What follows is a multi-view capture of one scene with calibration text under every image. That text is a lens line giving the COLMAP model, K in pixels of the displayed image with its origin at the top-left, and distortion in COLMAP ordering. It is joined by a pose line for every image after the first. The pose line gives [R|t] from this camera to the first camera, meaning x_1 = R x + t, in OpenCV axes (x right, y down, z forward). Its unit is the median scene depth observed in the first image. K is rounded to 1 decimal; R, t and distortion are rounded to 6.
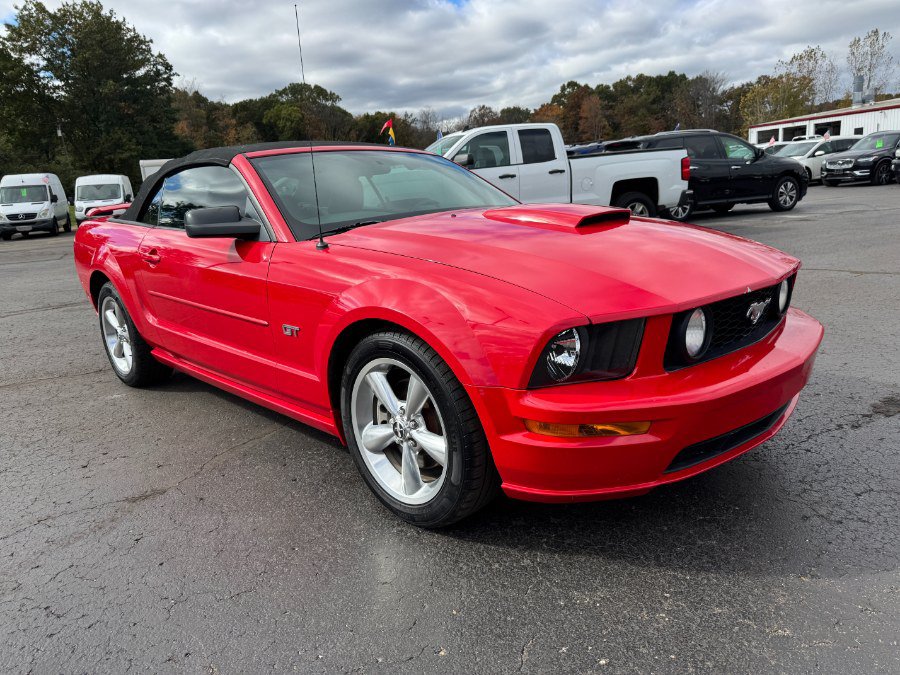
lens RADIAL K [[634.6, 0, 453.3], [0, 634.6, 337.2], [0, 0, 1]] dist [0.002716, -0.008834]
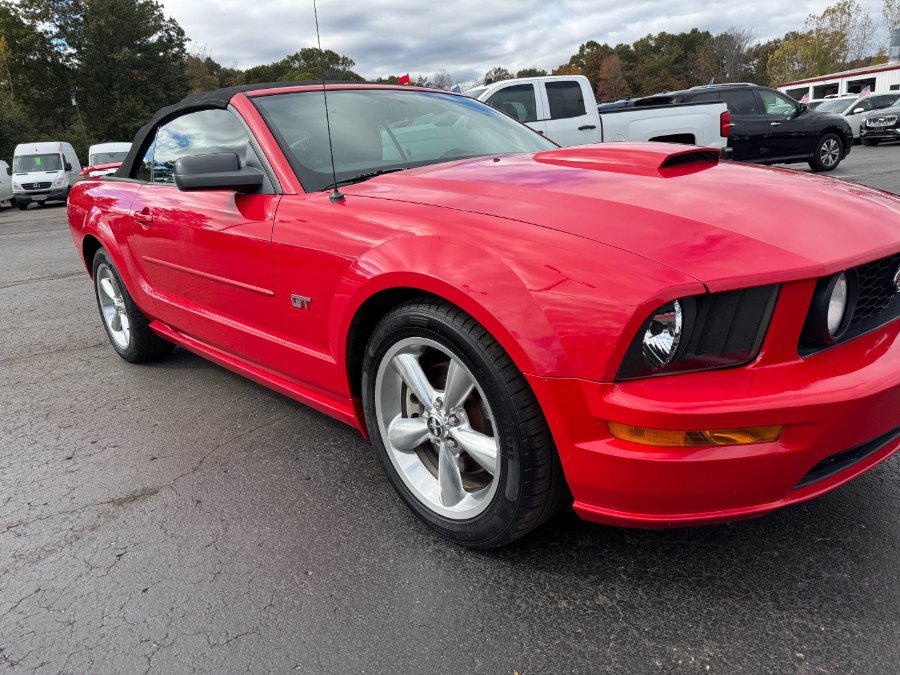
lens RADIAL K [[635.1, 0, 445.5], [0, 635.1, 340.0], [0, 0, 1]] dist [-0.005262, 0.000313]
pose [[0.999355, -0.000150, -0.035906, -0.023253], [0.002081, 0.998551, 0.053766, -0.002917], [0.035846, -0.053806, 0.997908, 0.110198]]
